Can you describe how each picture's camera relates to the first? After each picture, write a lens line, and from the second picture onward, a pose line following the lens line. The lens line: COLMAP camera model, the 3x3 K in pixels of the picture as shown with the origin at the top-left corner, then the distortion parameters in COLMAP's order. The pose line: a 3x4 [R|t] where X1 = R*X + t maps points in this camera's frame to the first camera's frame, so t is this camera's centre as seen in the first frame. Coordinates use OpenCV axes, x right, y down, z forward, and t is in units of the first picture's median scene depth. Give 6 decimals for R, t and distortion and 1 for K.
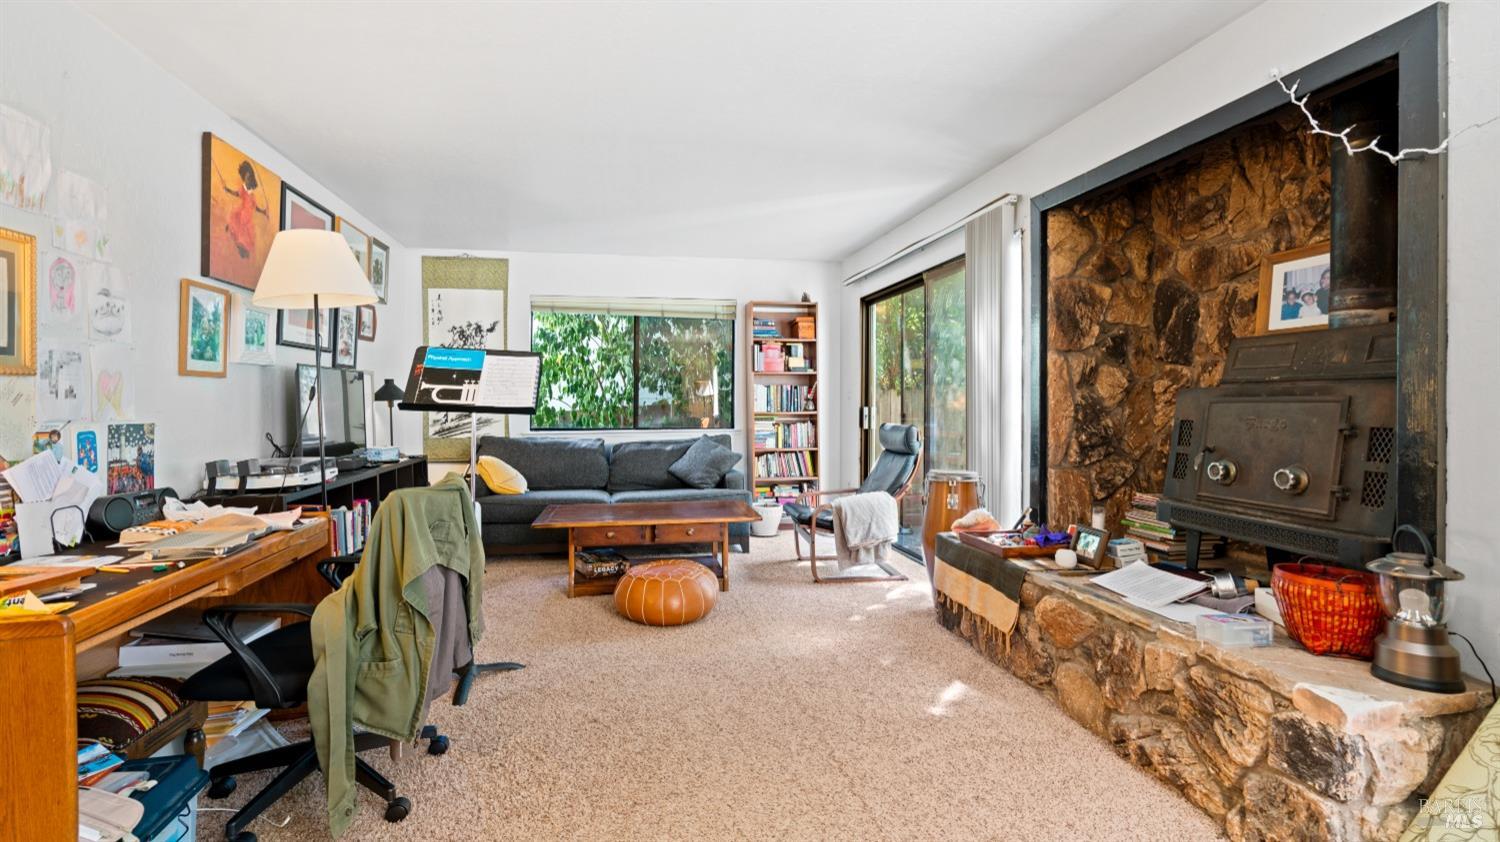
lens RADIAL K [[688.4, 0, 746.8], [0, 688.4, 400.9], [0, 0, 1]] dist [0.000598, 0.000596]
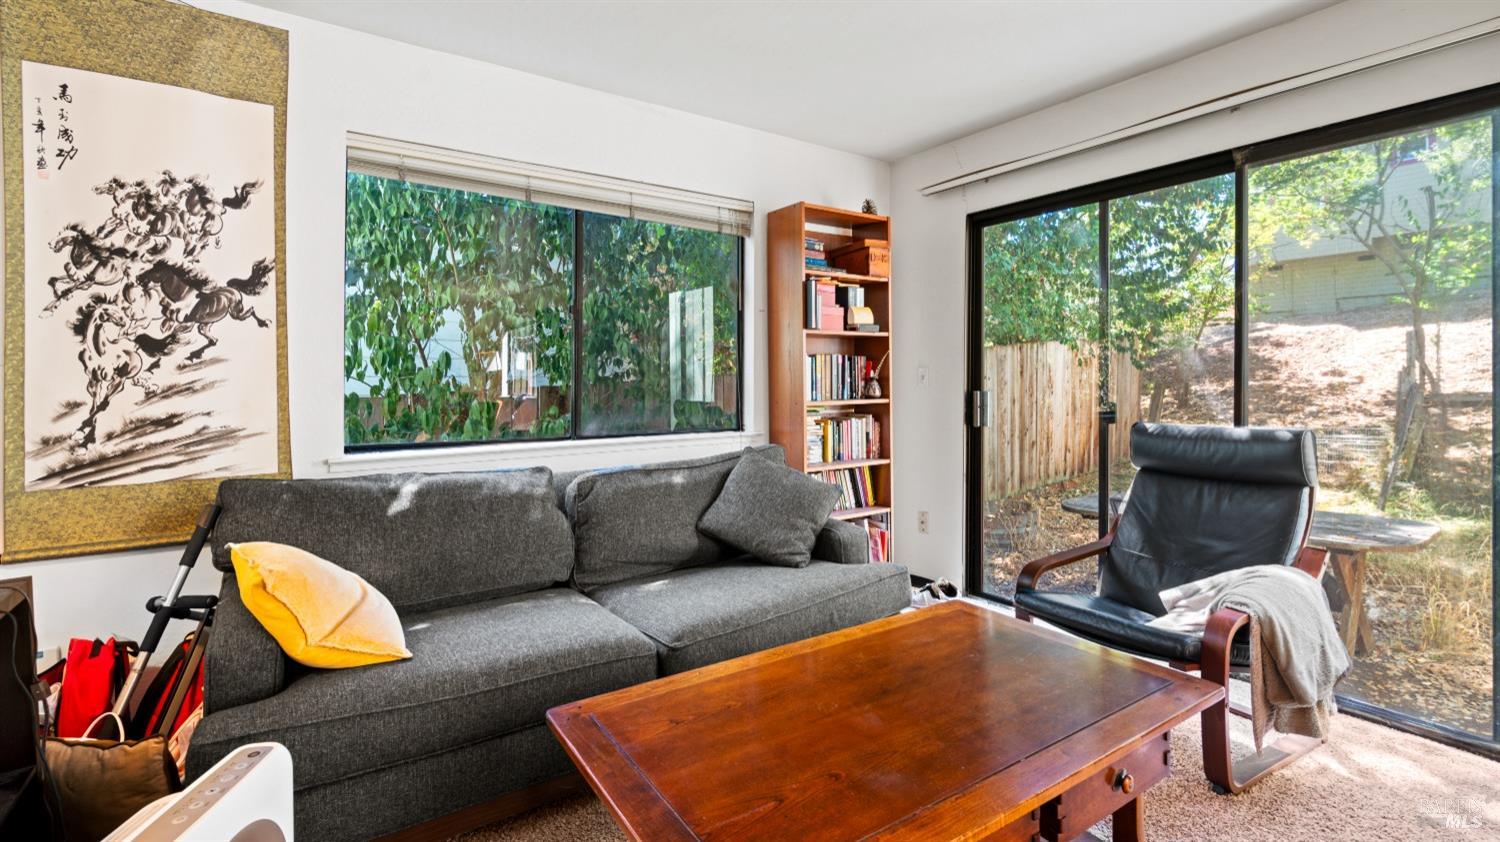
lens RADIAL K [[679.5, 0, 751.6], [0, 679.5, 376.3], [0, 0, 1]] dist [-0.001111, 0.000057]
pose [[0.915689, 0.001294, 0.401885, -0.255503], [0.000644, 0.999989, -0.004687, -0.001647], [-0.401886, 0.004551, 0.915678, 0.523097]]
